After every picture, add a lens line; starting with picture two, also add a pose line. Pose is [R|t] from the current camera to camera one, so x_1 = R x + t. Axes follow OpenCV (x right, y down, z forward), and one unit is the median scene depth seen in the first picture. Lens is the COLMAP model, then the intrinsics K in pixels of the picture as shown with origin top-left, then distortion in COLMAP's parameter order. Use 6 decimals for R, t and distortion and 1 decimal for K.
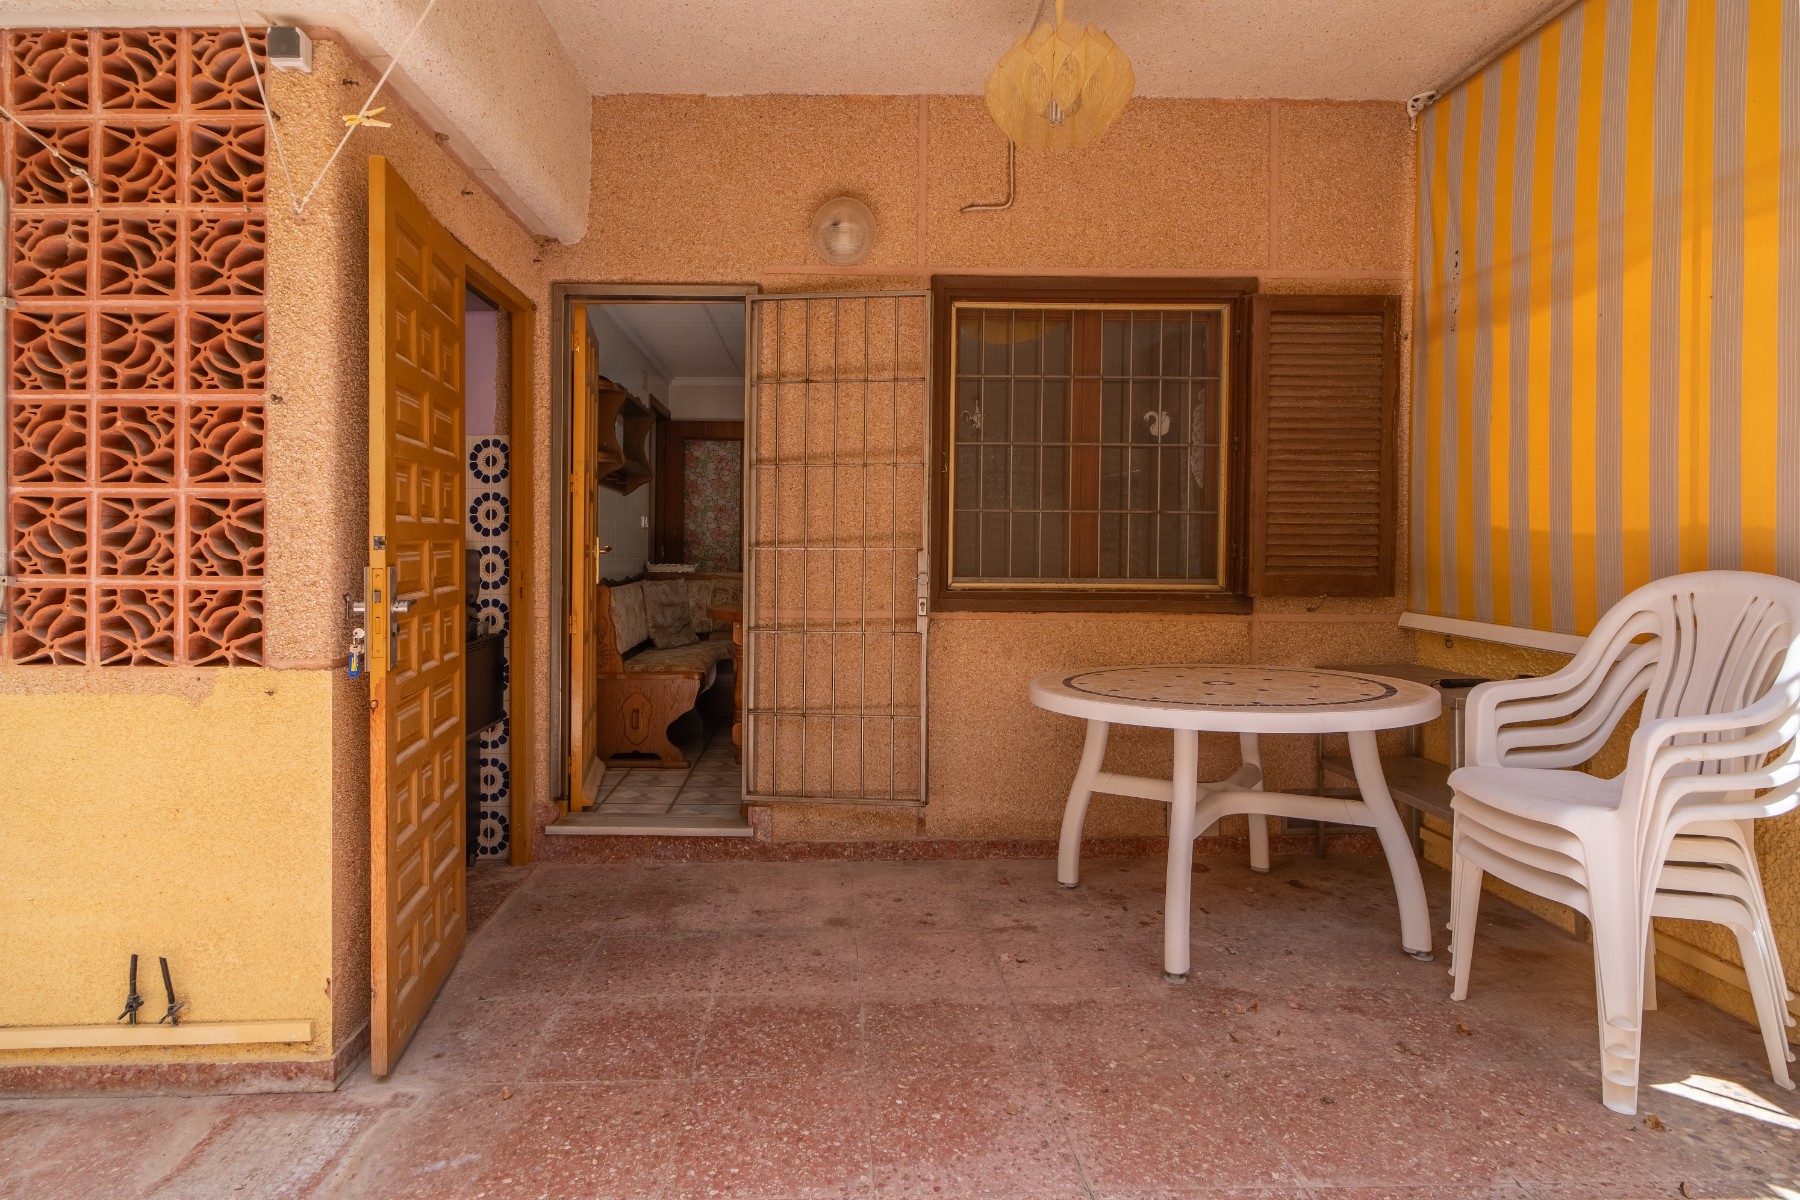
lens RADIAL K [[982.6, 0, 813.1], [0, 982.6, 541.4], [0, 0, 1]] dist [-0.001376, 0.000244]
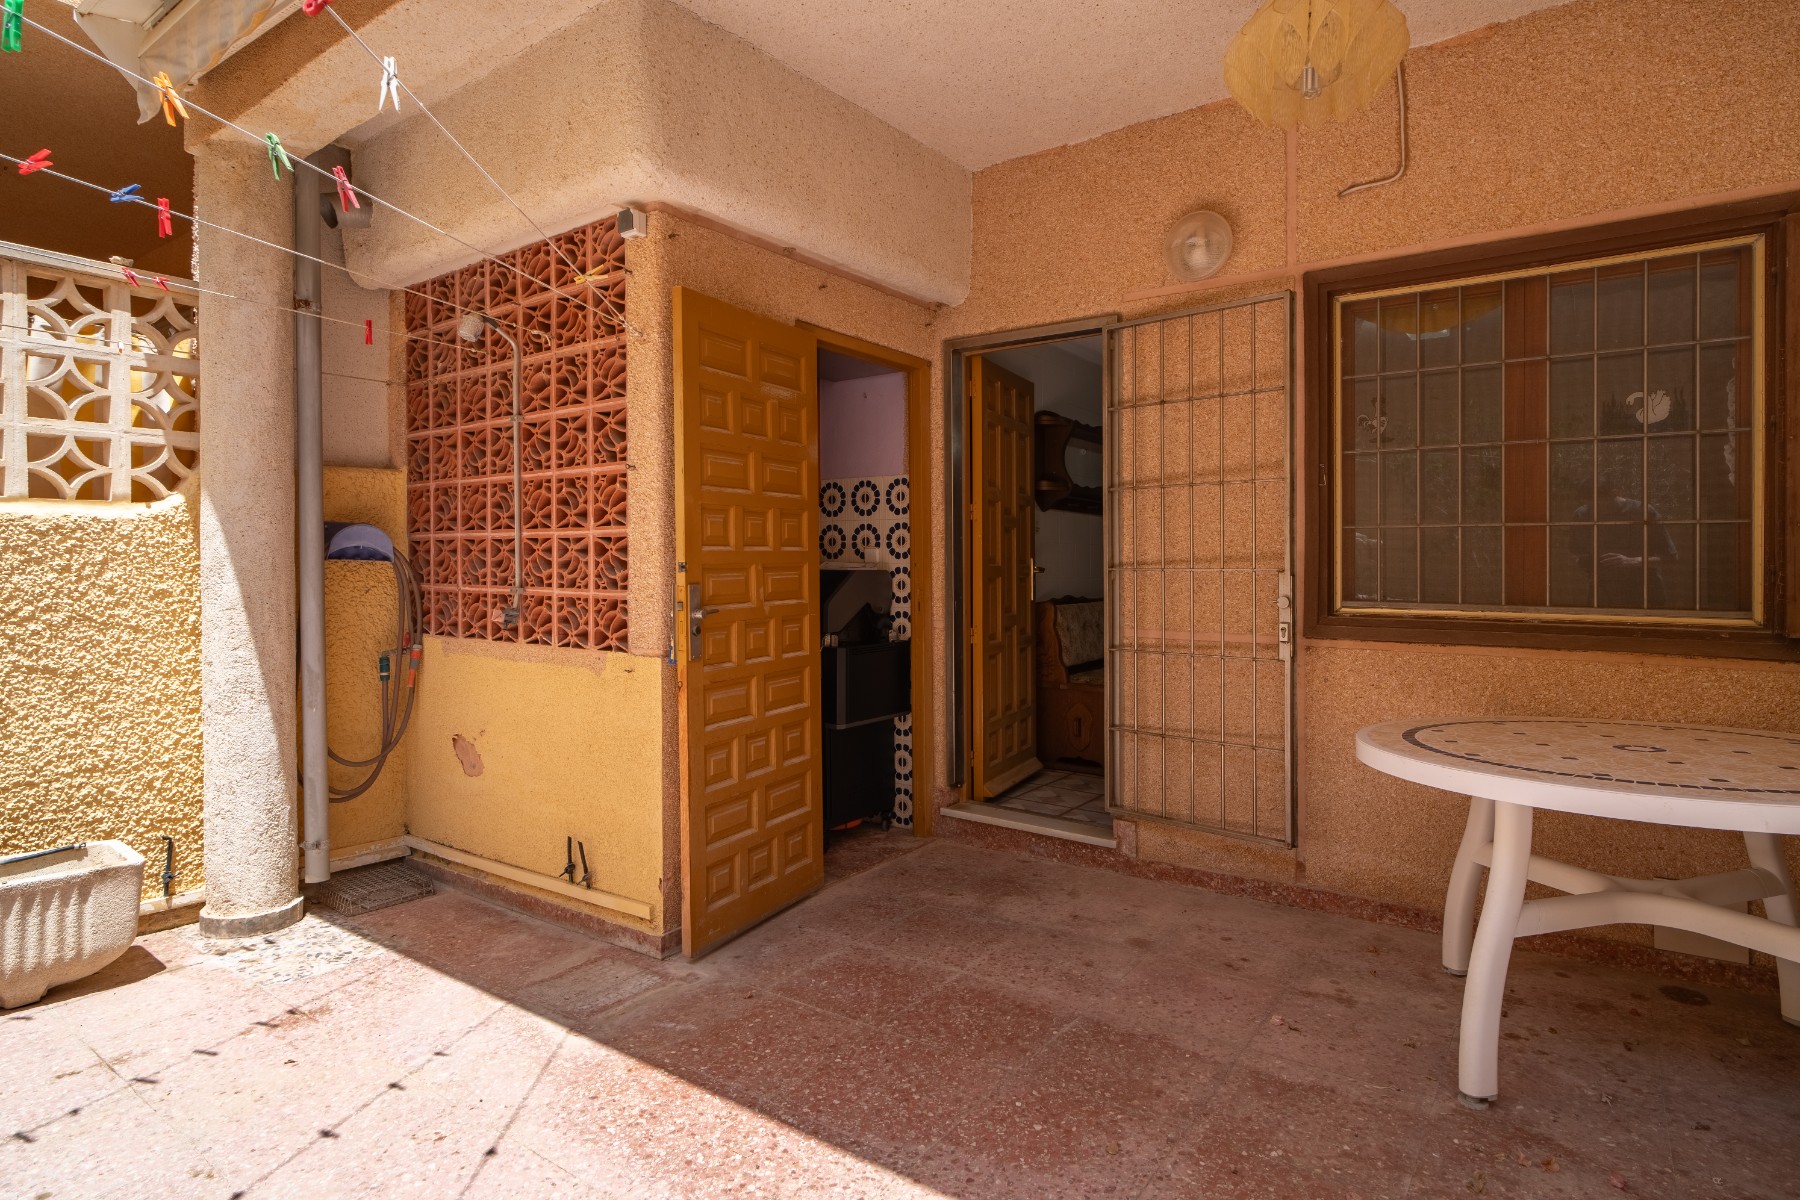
lens RADIAL K [[937.5, 0, 903.8], [0, 937.5, 553.0], [0, 0, 1]] dist [-0.003088, 0.001577]
pose [[0.808510, -0.008667, -0.588418, 0.411007], [0.005385, 0.999959, -0.007330, -0.004874], [0.588457, 0.002758, 0.808524, 0.087954]]
